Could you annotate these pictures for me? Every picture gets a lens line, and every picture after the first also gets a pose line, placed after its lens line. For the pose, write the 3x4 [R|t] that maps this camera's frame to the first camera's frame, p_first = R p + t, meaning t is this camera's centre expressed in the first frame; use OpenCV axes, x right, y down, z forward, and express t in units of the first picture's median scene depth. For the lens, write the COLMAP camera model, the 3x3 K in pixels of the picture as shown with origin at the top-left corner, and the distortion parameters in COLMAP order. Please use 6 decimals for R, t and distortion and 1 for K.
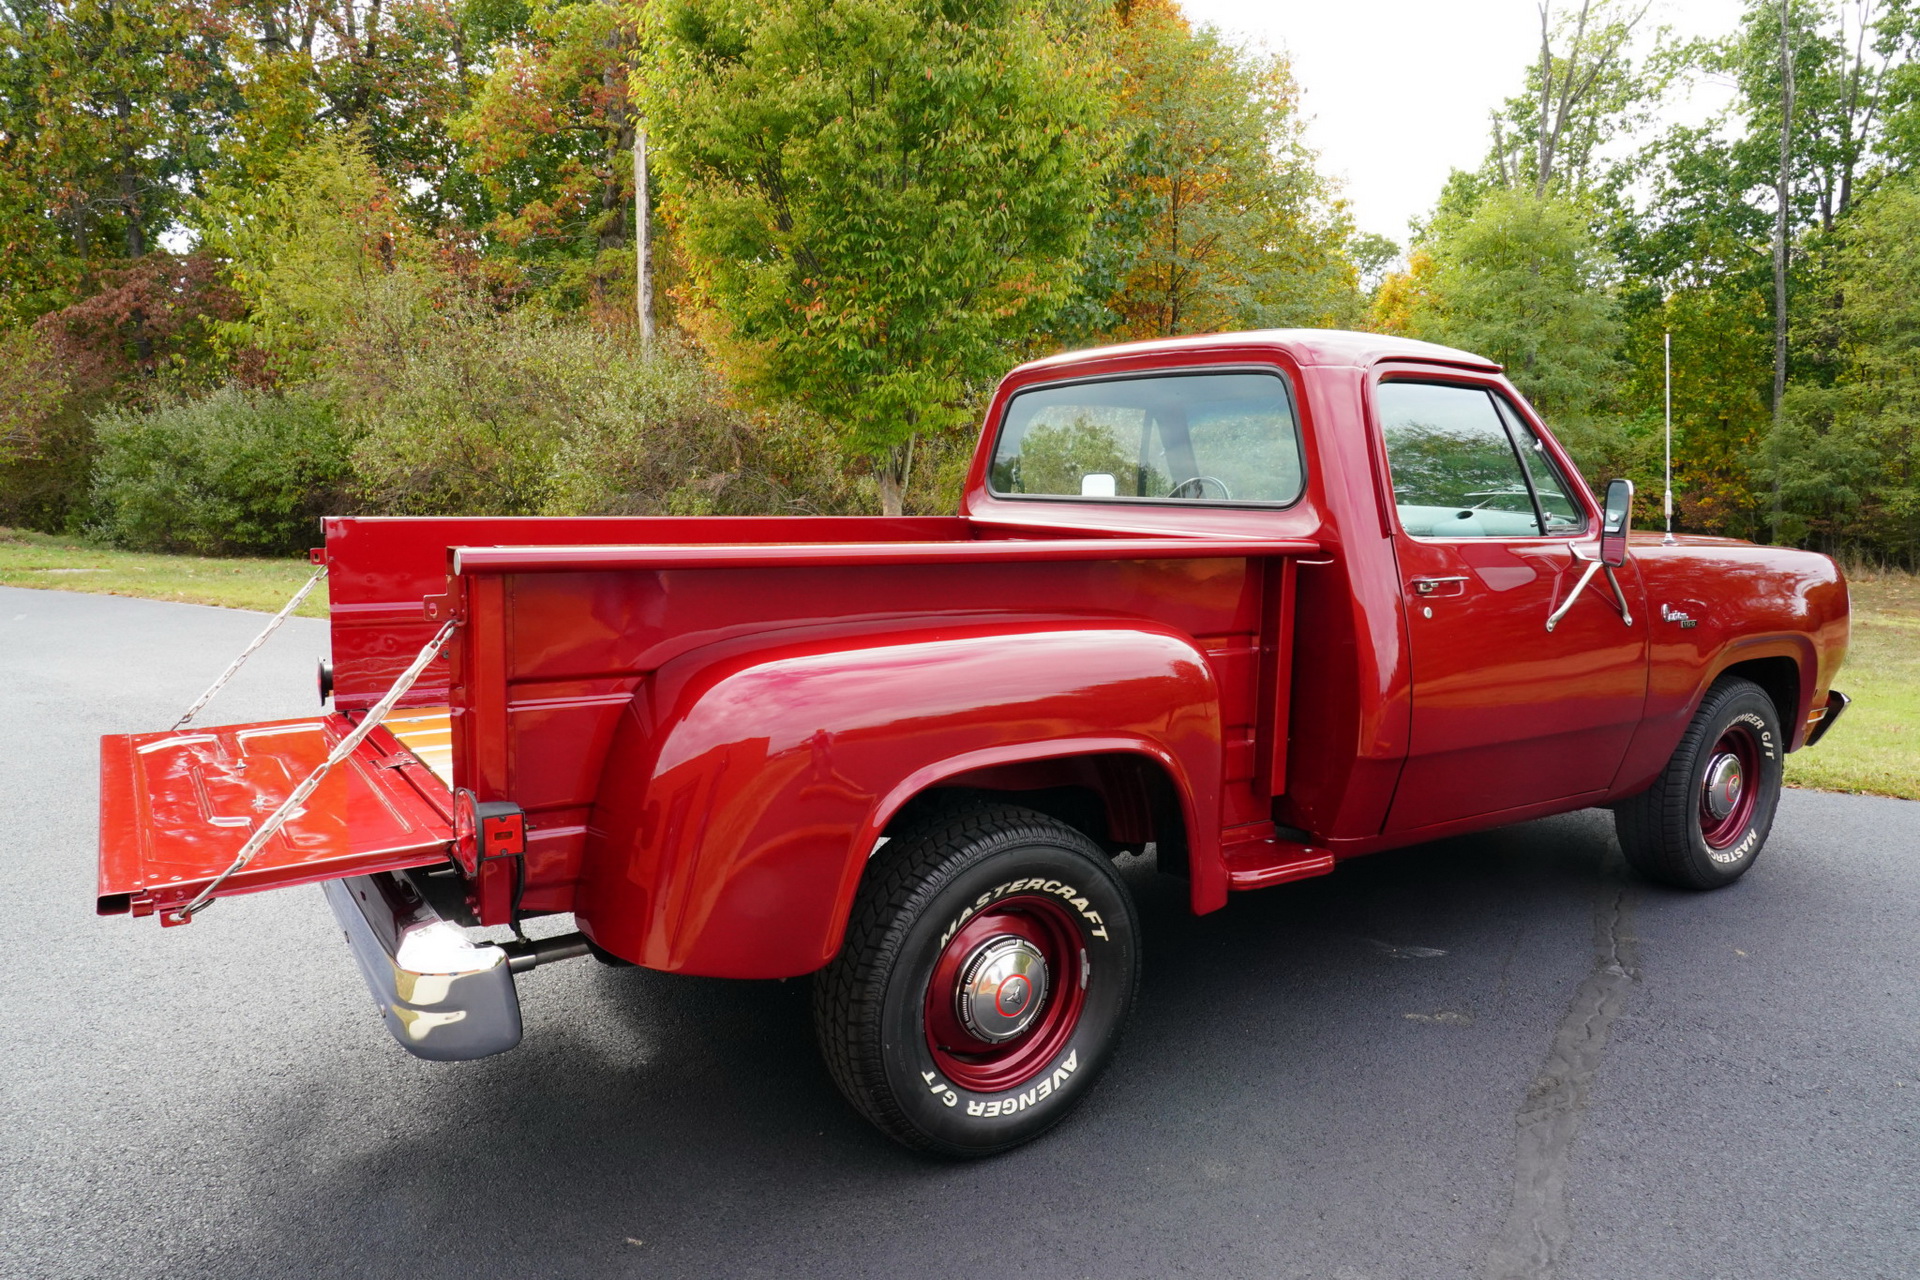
lens RADIAL K [[1291.6, 0, 965.5], [0, 1291.6, 637.2], [0, 0, 1]] dist [-0.025519, 0.020416]
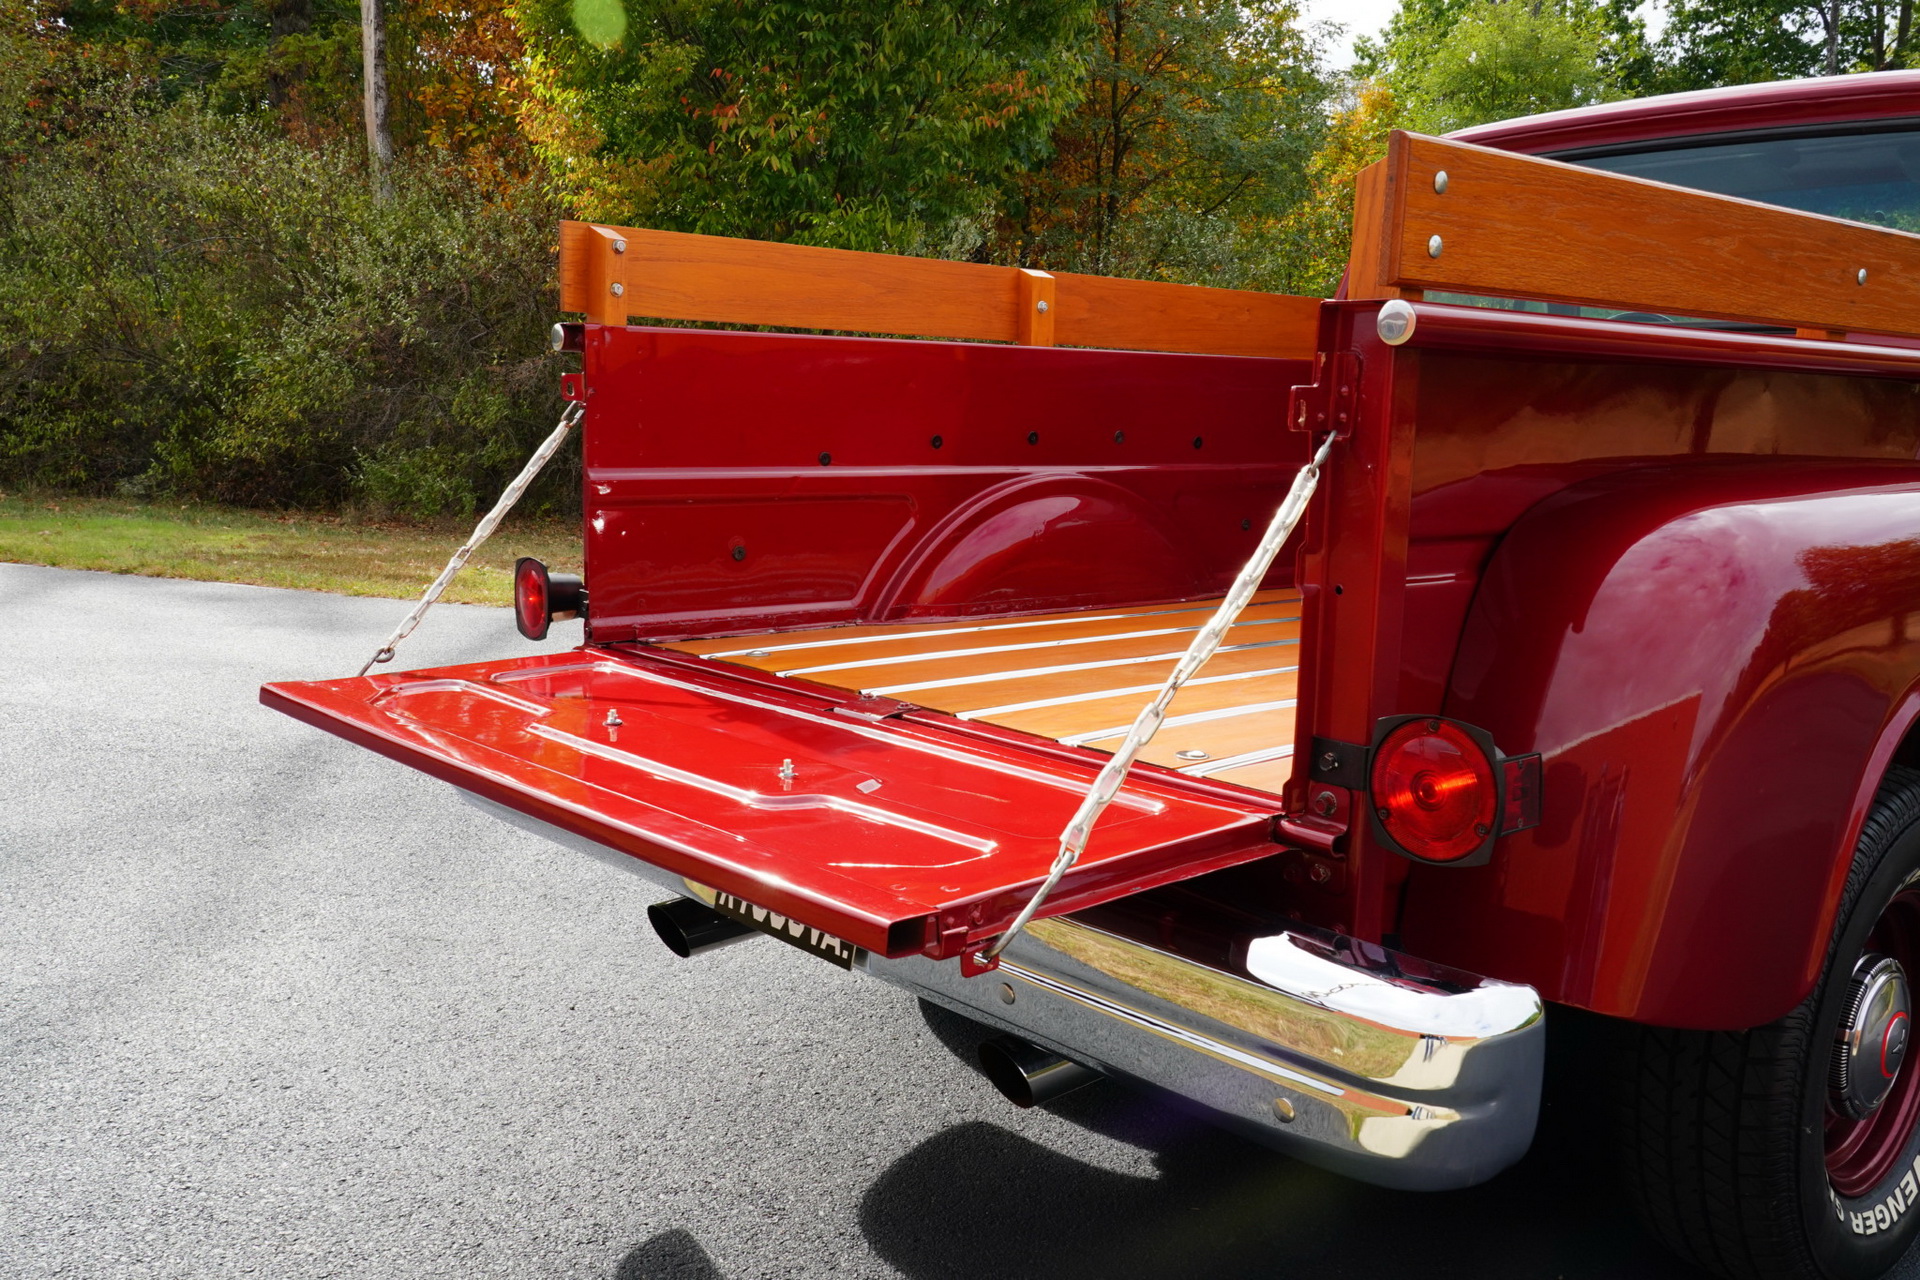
lens RADIAL K [[1738.2, 0, 960.0], [0, 1738.2, 640.0], [0, 0, 1]] dist [0.015973, 0.011476]
pose [[0.990128, -0.012233, 0.139628, -0.065045], [0.009513, 0.999752, 0.020133, 0.006184], [-0.139840, -0.018606, 0.989999, 0.024774]]
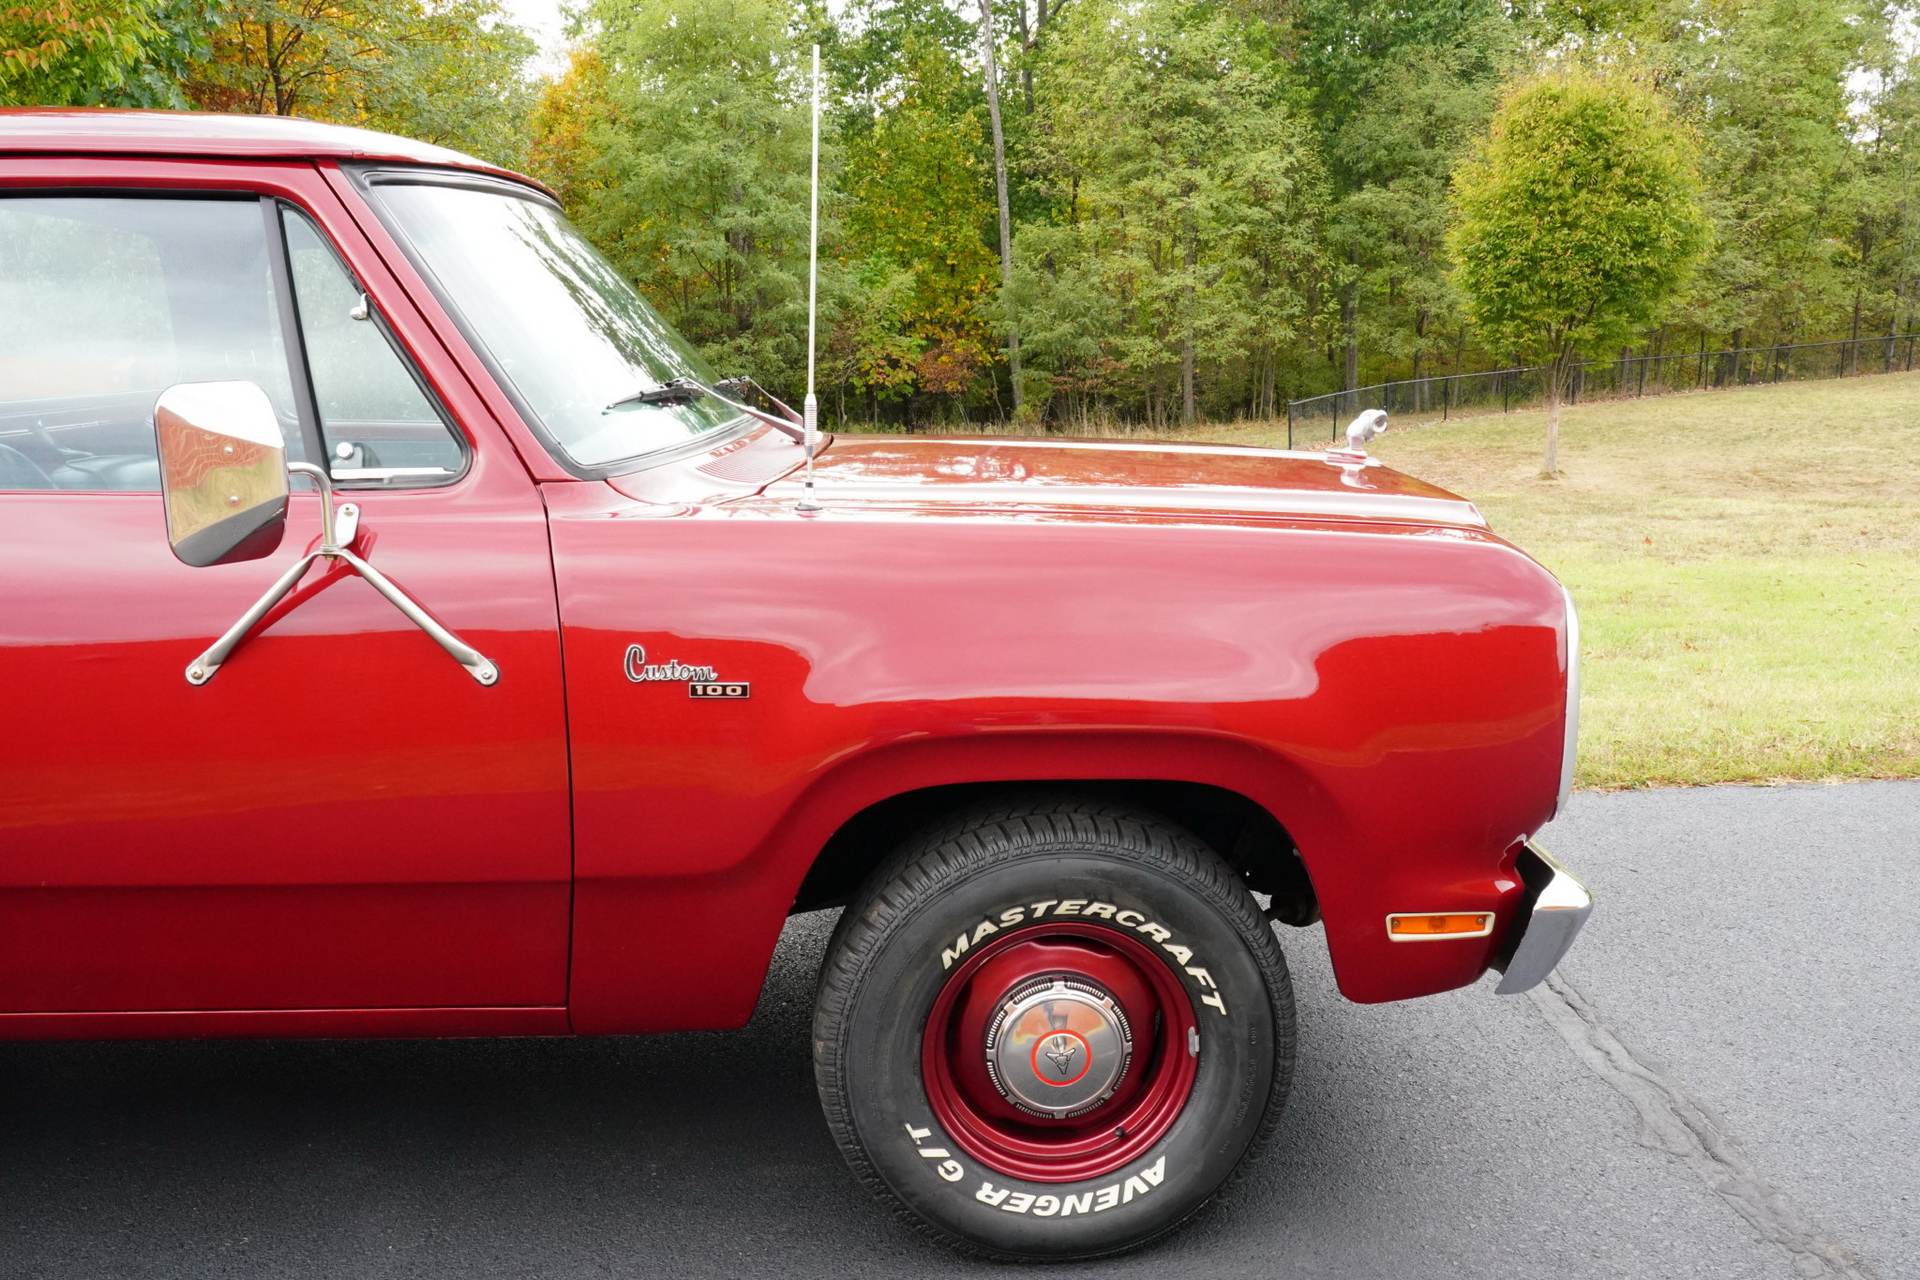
lens RADIAL K [[1633.2, 0, 963.0], [0, 1633.2, 641.5], [0, 0, 1]] dist [0.015009, 0.000145]
pose [[0.842104, -0.130654, 0.523249, -0.016954], [0.102882, 0.991312, 0.081951, -0.013898], [-0.529411, -0.015179, 0.848230, 0.102848]]
